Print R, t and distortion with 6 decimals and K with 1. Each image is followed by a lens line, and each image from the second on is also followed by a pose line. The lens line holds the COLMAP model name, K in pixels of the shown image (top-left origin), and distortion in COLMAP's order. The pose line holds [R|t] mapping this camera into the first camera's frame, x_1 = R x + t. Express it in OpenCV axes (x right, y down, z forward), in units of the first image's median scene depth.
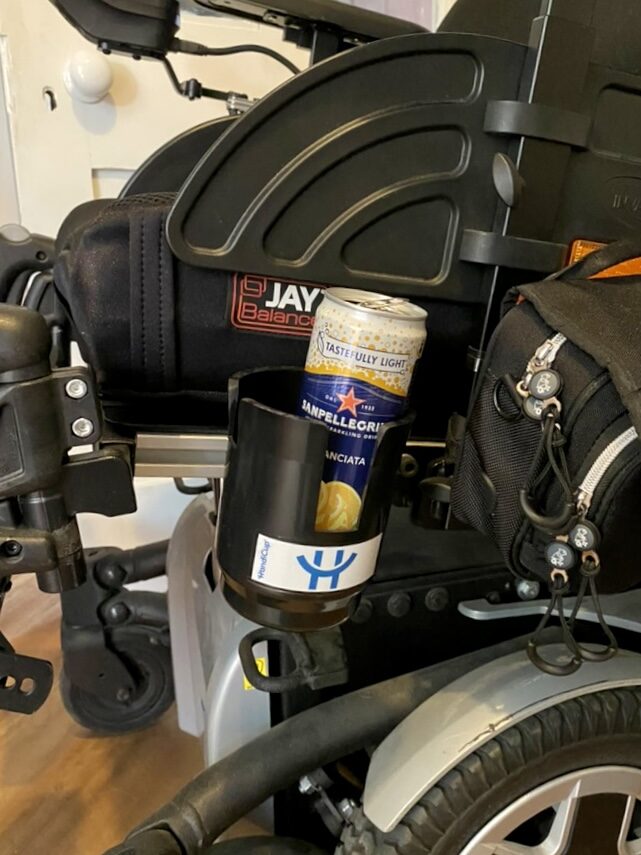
lens RADIAL K [[805.3, 0, 320.5], [0, 805.3, 427.5], [0, 0, 1]] dist [0.174167, -0.565094]
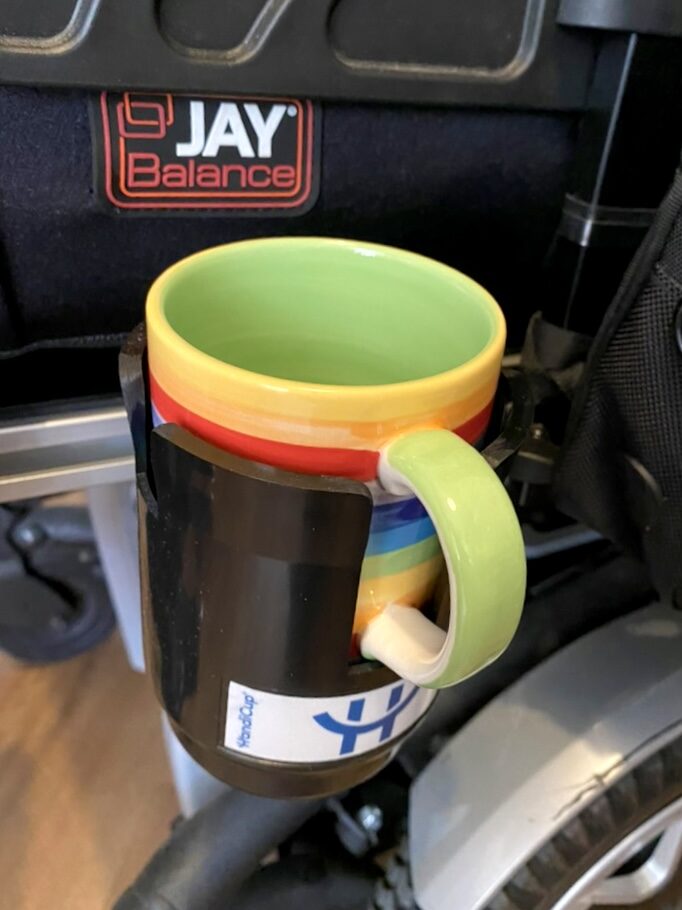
lens RADIAL K [[825.0, 0, 337.7], [0, 825.0, 434.5], [0, 0, 1]] dist [-0.009128, -0.015035]
pose [[0.990654, -0.107516, 0.083937, -0.032915], [0.079868, 0.956077, 0.282025, -0.123498], [-0.110573, -0.272685, 0.955728, 0.487436]]
